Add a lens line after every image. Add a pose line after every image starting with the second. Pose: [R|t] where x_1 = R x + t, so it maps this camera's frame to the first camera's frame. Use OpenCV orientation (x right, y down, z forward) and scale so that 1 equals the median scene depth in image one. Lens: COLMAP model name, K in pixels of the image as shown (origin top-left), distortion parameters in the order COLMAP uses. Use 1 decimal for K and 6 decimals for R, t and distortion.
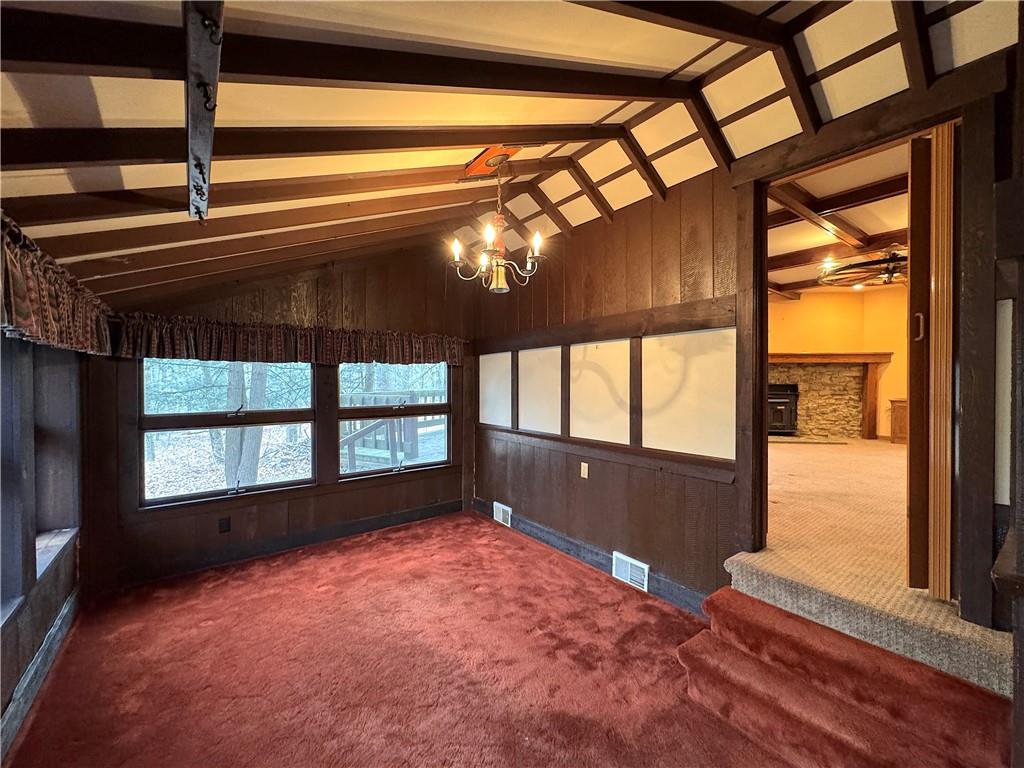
lens RADIAL K [[407.8, 0, 510.6], [0, 407.8, 384.0], [0, 0, 1]] dist [-0.002073, -0.000364]
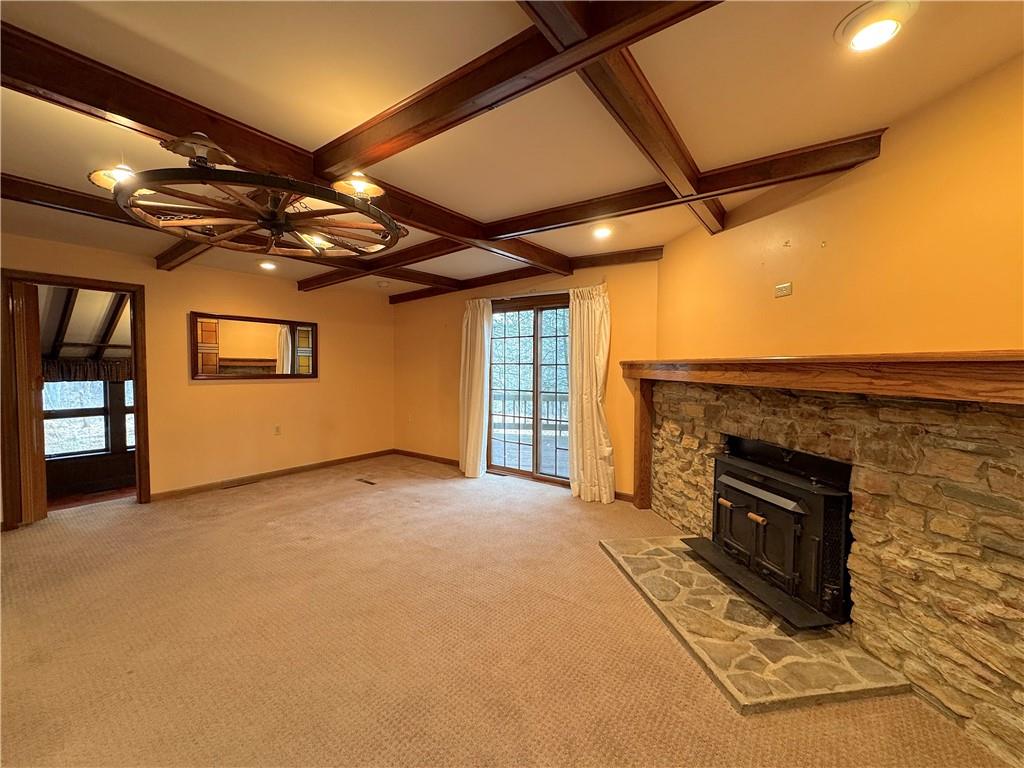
lens RADIAL K [[407.8, 0, 509.7], [0, 407.8, 382.3], [0, 0, 1]] dist [-0.002073, -0.000364]
pose [[0.263065, 0.036510, -0.964087, 0.928008], [-0.013440, 0.999325, 0.034177, -0.064819], [0.964685, 0.003967, 0.263378, 0.702205]]
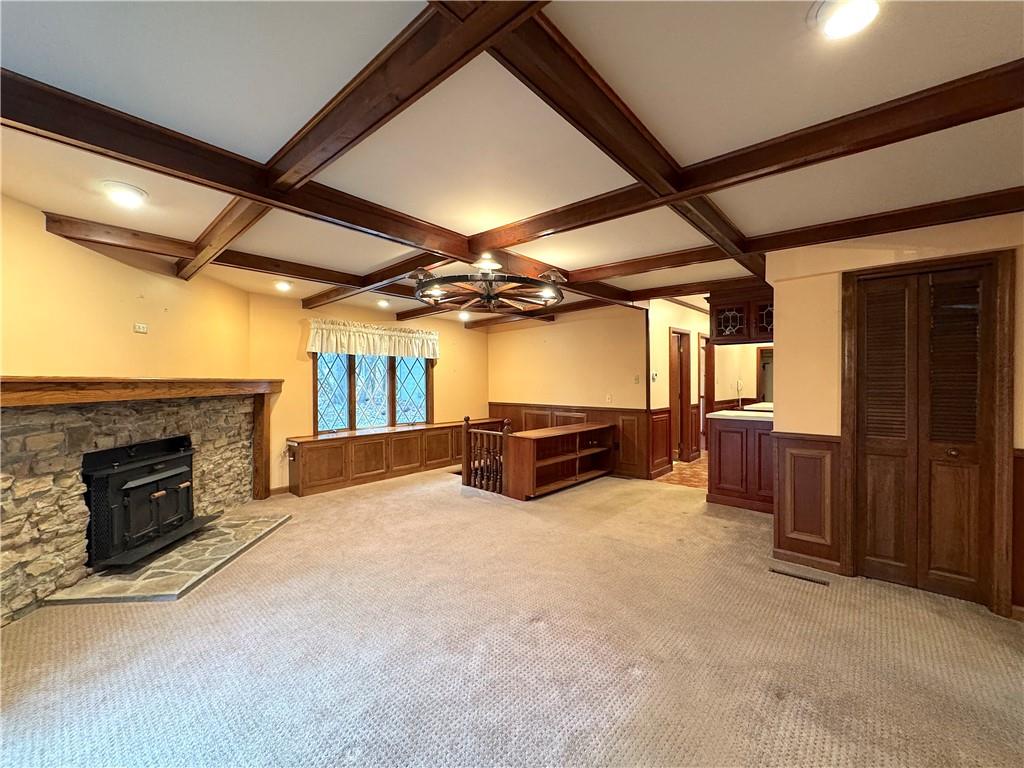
lens RADIAL K [[407.8, 0, 511.3], [0, 407.8, 380.0], [0, 0, 1]] dist [-0.002073, -0.000364]
pose [[-0.183436, -0.001031, 0.983031, 0.081471], [0.014098, 0.999894, 0.003679, -0.070380], [-0.982931, 0.014534, -0.183402, 0.680444]]
